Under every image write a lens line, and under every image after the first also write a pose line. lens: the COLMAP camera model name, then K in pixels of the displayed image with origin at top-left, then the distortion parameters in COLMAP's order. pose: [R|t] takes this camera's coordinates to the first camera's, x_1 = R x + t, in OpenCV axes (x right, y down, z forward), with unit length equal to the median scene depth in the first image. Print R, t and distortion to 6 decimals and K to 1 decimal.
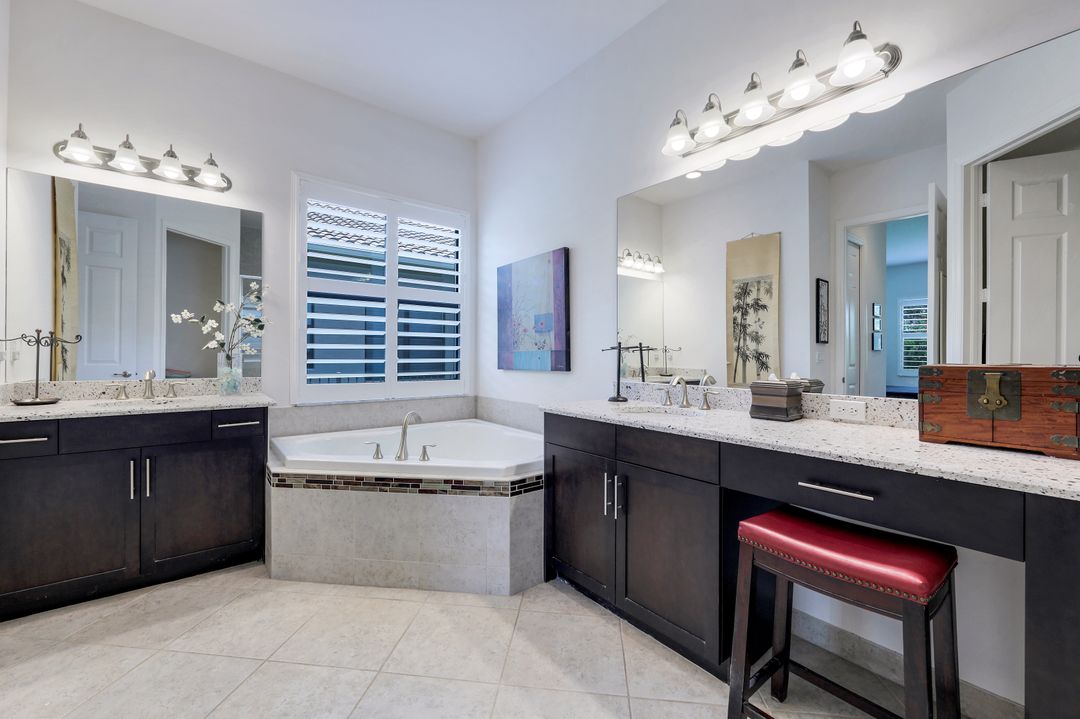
lens RADIAL K [[435.0, 0, 535.9], [0, 435.0, 354.9], [0, 0, 1]] dist [-0.002128, 0.000135]
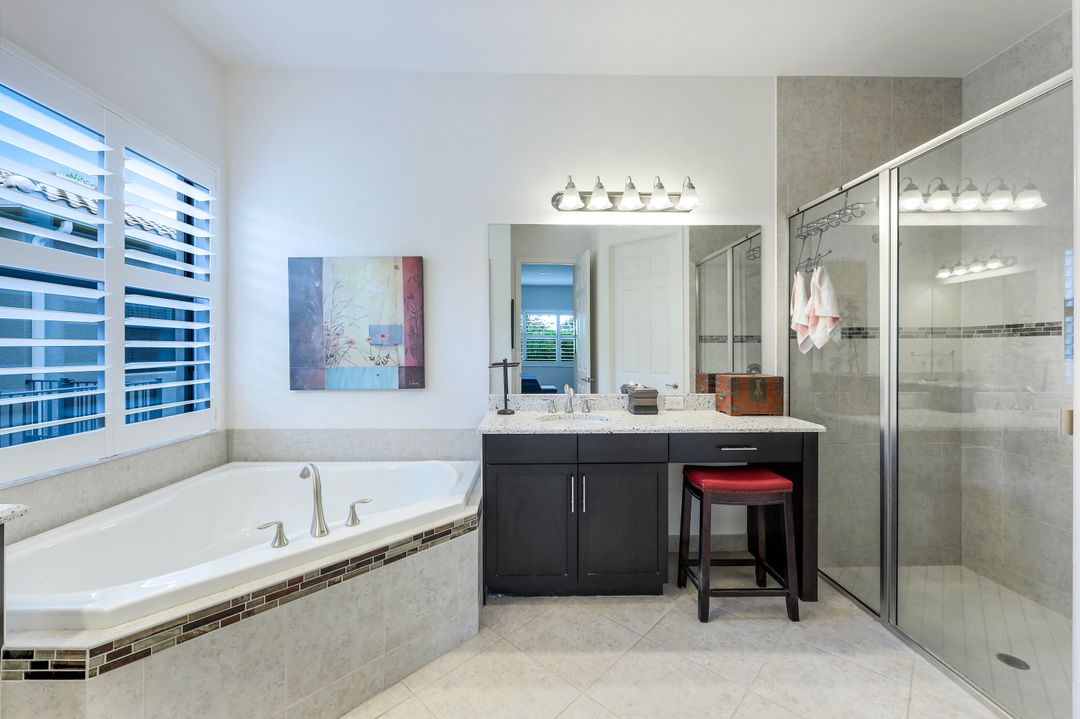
lens RADIAL K [[435.0, 0, 534.5], [0, 435.0, 349.8], [0, 0, 1]] dist [-0.002128, 0.000135]
pose [[0.599881, -0.005689, 0.800069, -0.639019], [0.002685, 0.999983, 0.005096, -0.059520], [-0.800084, -0.000909, 0.599887, 0.287027]]
